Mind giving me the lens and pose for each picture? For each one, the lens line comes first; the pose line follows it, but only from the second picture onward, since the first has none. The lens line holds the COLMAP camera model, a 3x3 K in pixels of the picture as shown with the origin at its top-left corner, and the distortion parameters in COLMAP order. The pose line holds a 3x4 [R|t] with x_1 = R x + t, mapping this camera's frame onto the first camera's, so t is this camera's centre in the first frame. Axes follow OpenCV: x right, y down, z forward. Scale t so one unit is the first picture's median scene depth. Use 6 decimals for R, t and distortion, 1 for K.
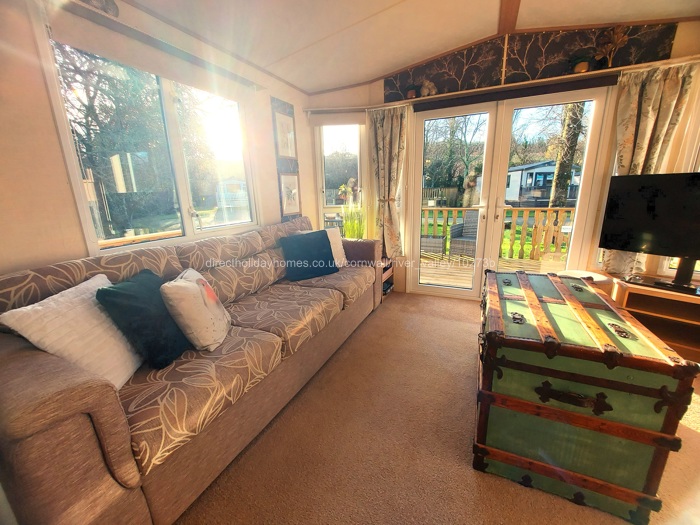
lens RADIAL K [[290.1, 0, 350.0], [0, 290.1, 262.5], [0, 0, 1]] dist [-0.024367, 0.007192]
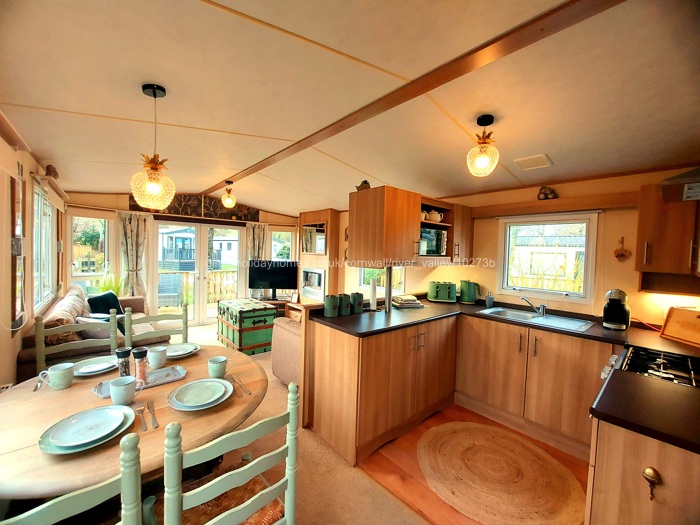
lens RADIAL K [[290.1, 0, 350.0], [0, 290.1, 262.5], [0, 0, 1]] dist [-0.024367, 0.007192]
pose [[0.420362, 0.003505, 0.907349, -0.900628], [0.172955, 0.981348, -0.083919, 0.078638], [-0.890720, 0.192207, 0.411916, -0.746662]]
